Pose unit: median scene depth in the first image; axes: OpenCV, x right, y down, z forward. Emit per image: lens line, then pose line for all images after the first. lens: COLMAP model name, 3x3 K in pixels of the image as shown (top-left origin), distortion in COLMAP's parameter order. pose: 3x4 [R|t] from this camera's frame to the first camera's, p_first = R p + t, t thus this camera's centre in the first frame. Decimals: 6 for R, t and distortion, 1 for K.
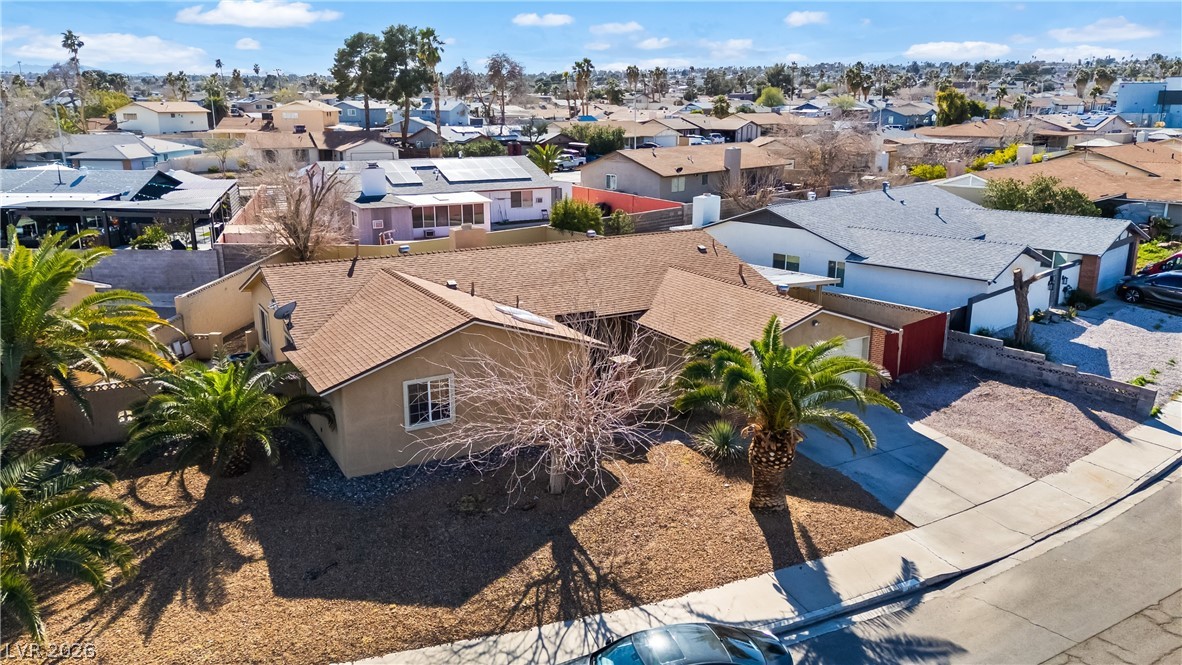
lens RADIAL K [[904.4, 0, 591.0], [0, 904.4, 332.5], [0, 0, 1]] dist [0.117314, -0.153117]
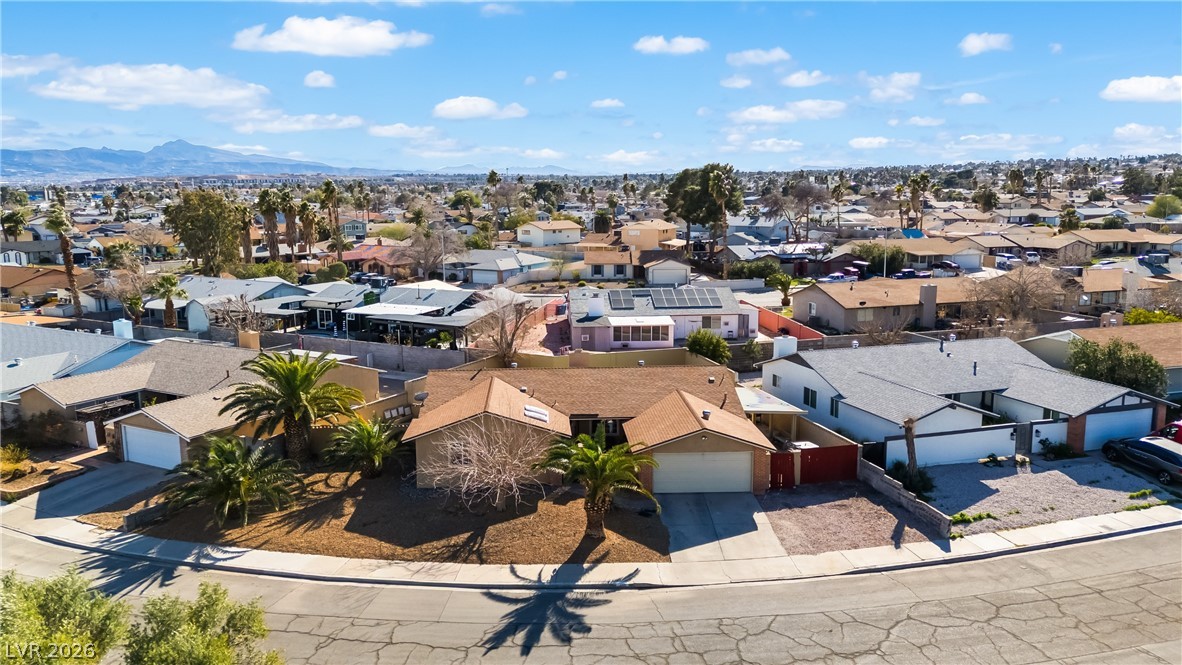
lens RADIAL K [[904.4, 0, 591.0], [0, 904.4, 332.5], [0, 0, 1]] dist [0.117314, -0.153117]
pose [[0.892786, 0.069030, -0.445161, 0.514730], [-0.107860, 0.992202, -0.062459, -0.049176], [0.437378, 0.103778, 0.893270, -0.340533]]
